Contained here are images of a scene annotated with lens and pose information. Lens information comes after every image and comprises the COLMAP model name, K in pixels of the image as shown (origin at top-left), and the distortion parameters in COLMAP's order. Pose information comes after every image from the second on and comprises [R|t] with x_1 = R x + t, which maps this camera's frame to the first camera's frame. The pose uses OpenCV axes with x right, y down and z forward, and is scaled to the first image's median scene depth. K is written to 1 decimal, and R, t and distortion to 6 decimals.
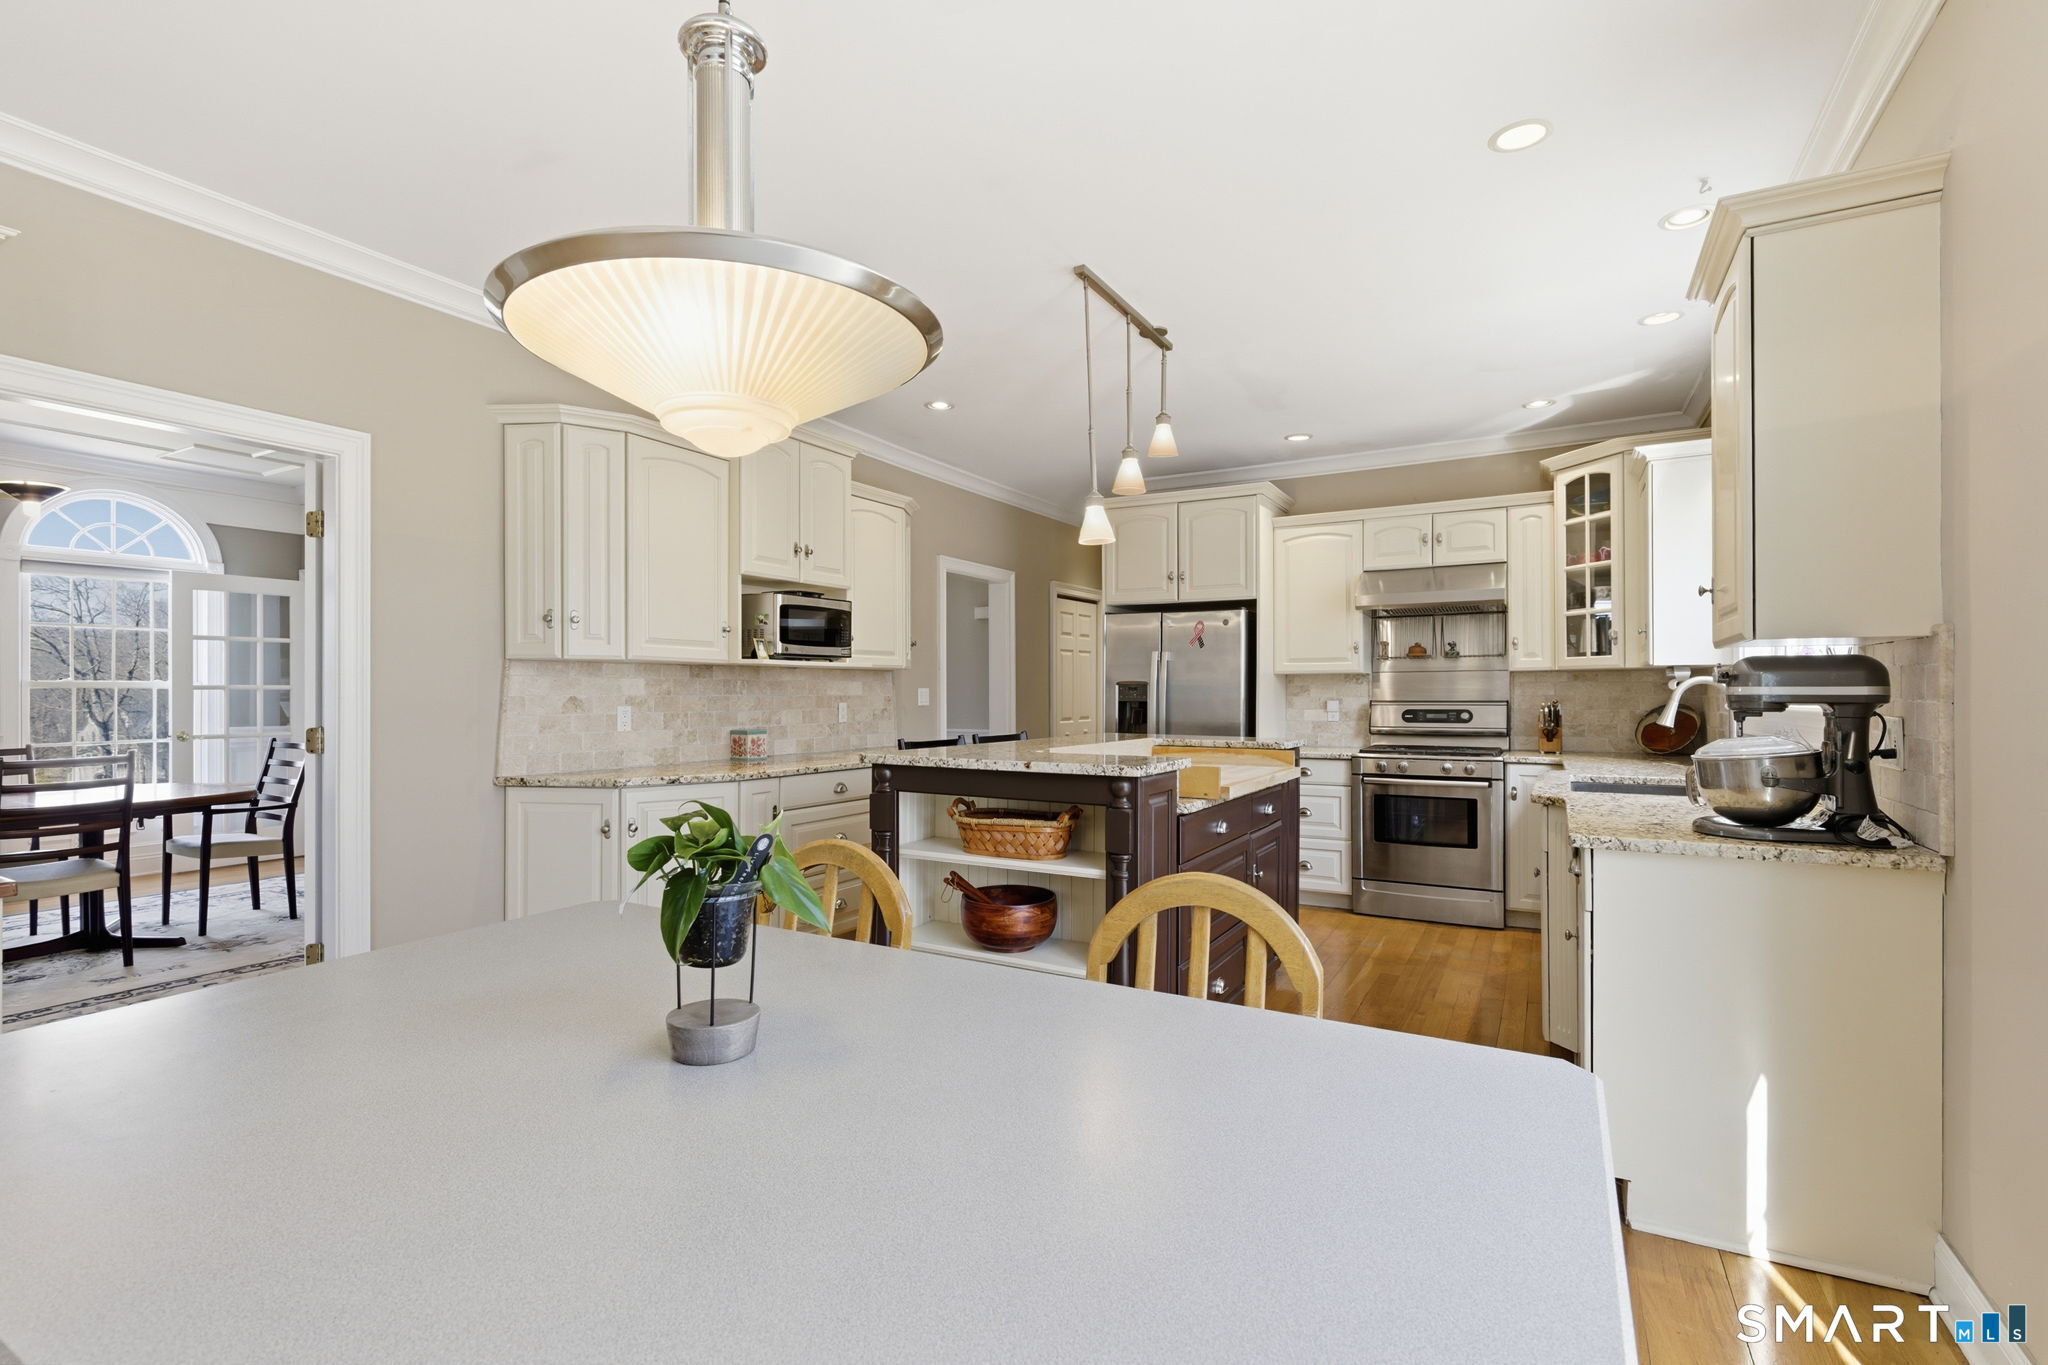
lens RADIAL K [[936.2, 0, 1024.0], [0, 936.2, 682.1], [0, 0, 1]] dist [0.000514, -0.000671]
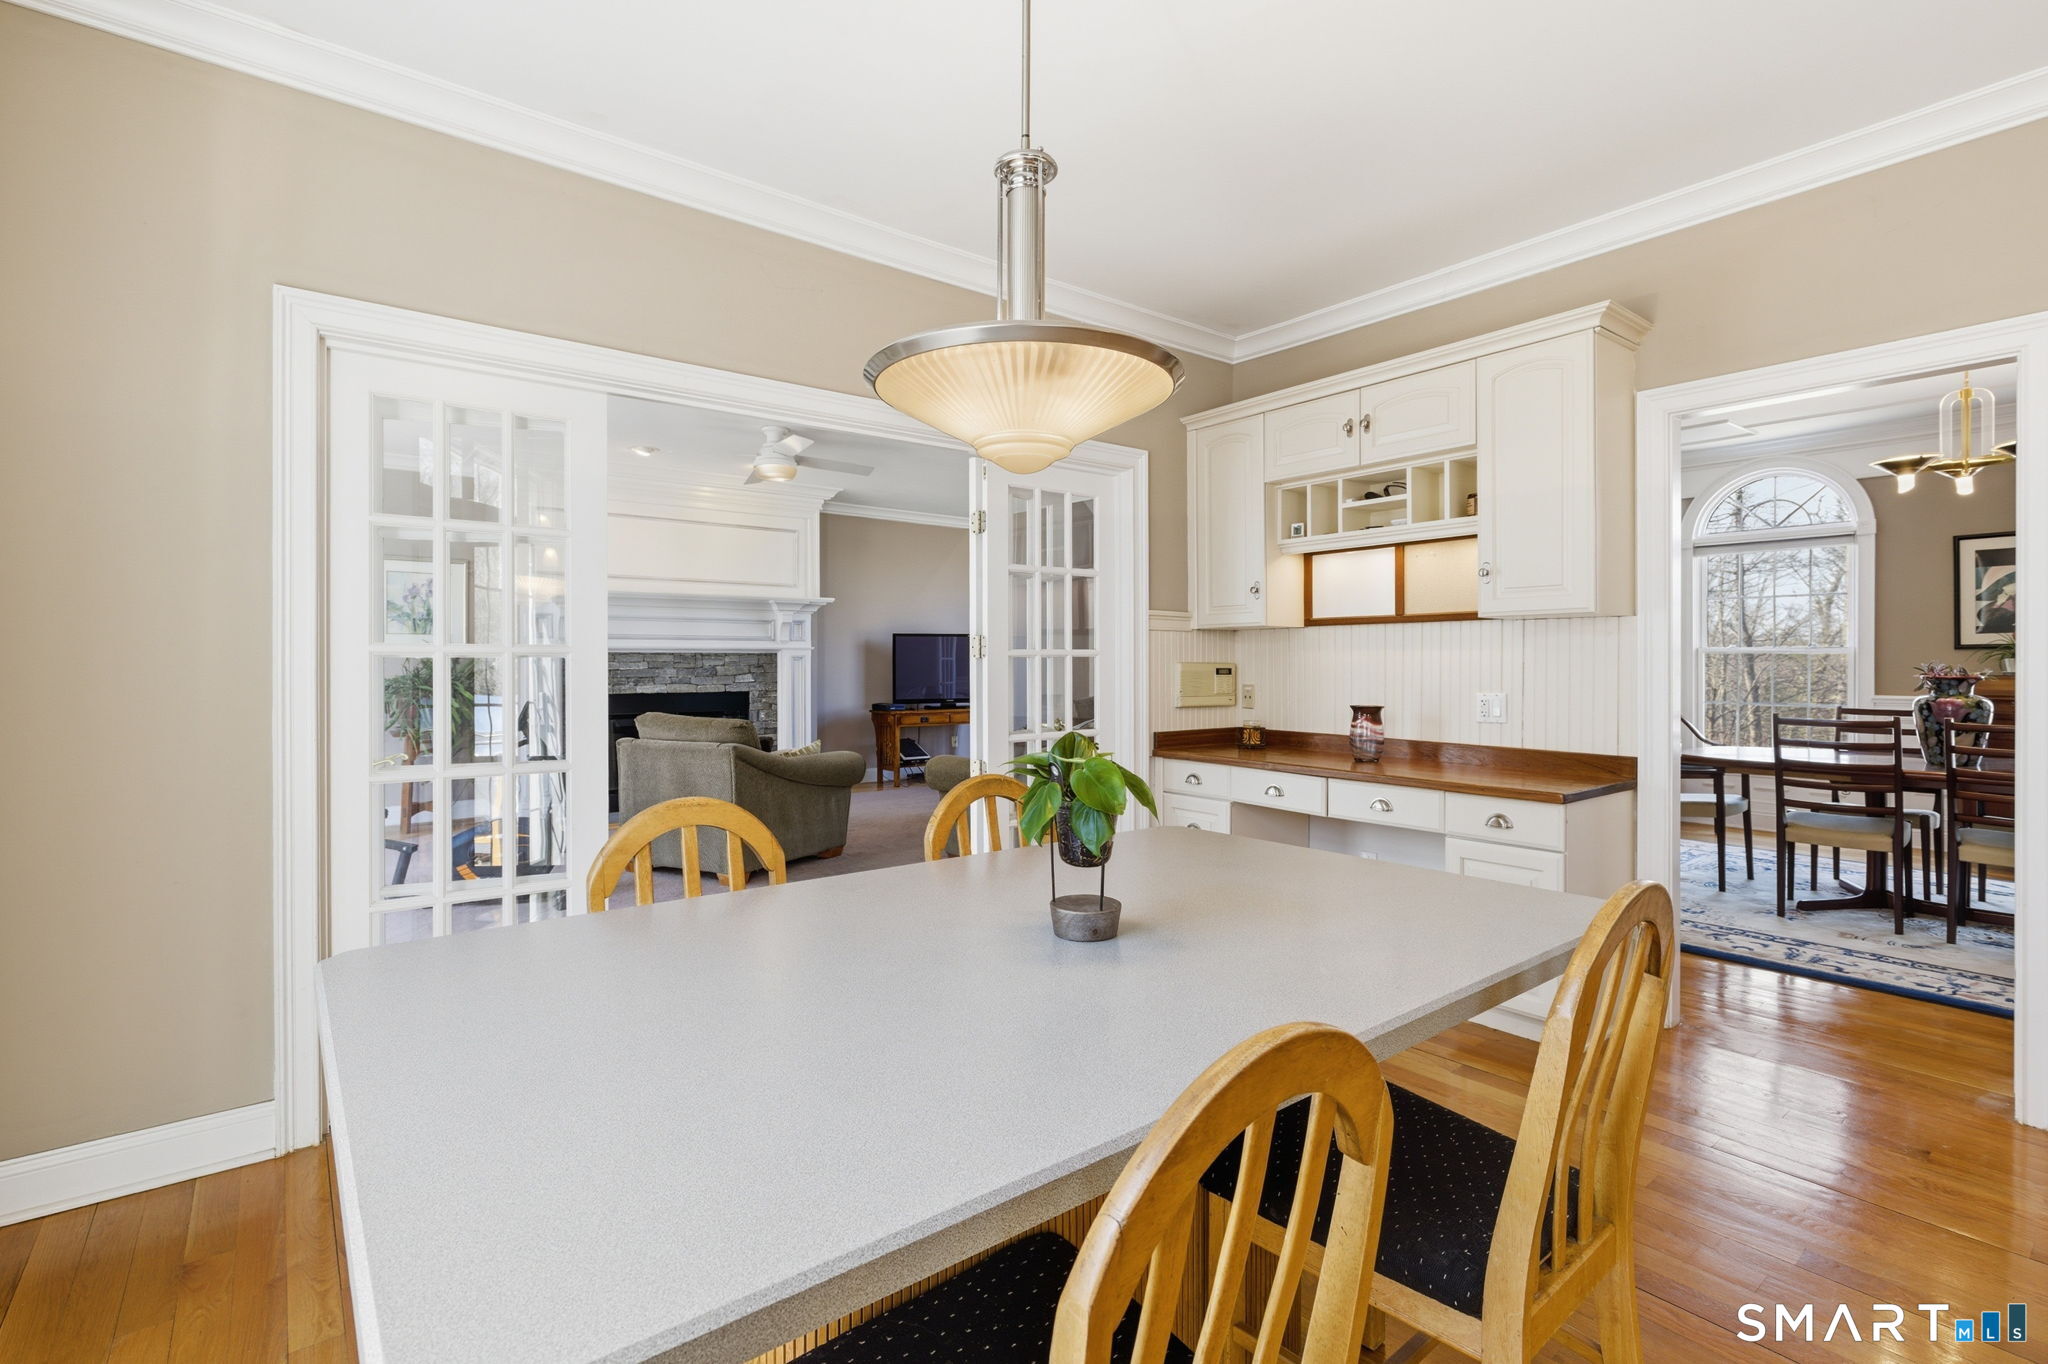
lens RADIAL K [[936.2, 0, 1013.0], [0, 936.2, 667.7], [0, 0, 1]] dist [0.000514, -0.000671]
pose [[-0.385945, 0.005289, -0.922507, 0.257437], [0.008694, 0.999960, 0.002096, 0.010326], [0.922481, -0.007211, -0.385975, 0.435663]]
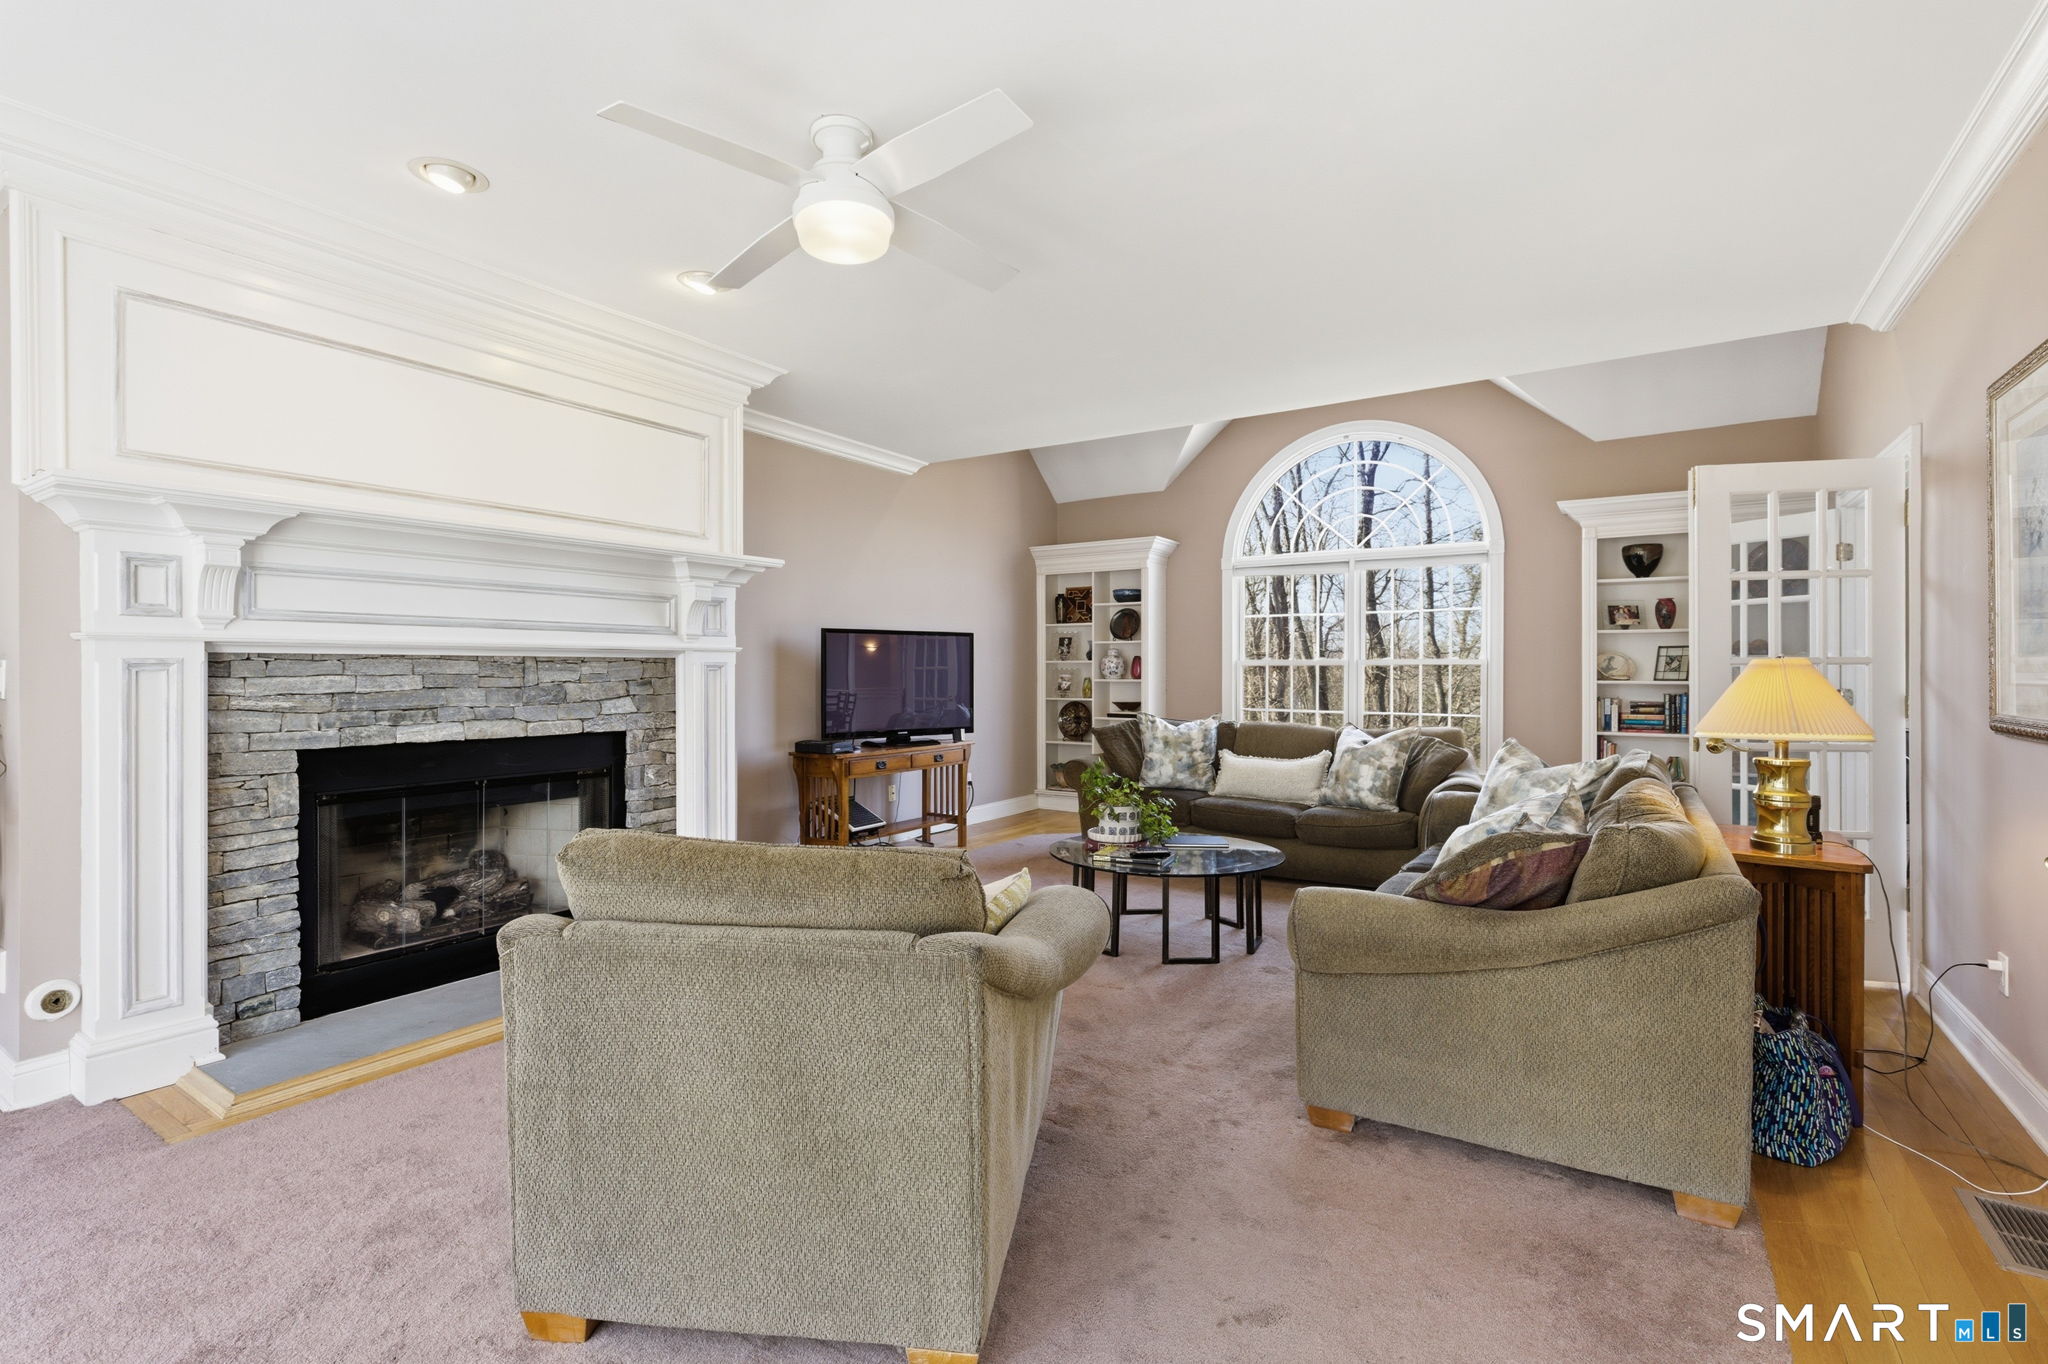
lens RADIAL K [[936.2, 0, 1019.6], [0, 936.2, 677.7], [0, 0, 1]] dist [0.000514, -0.000671]
pose [[-0.066090, 0.006348, -0.997793, -0.270325], [0.008122, 0.999950, 0.005824, 0.000327], [0.997781, -0.007719, -0.066138, -0.237458]]
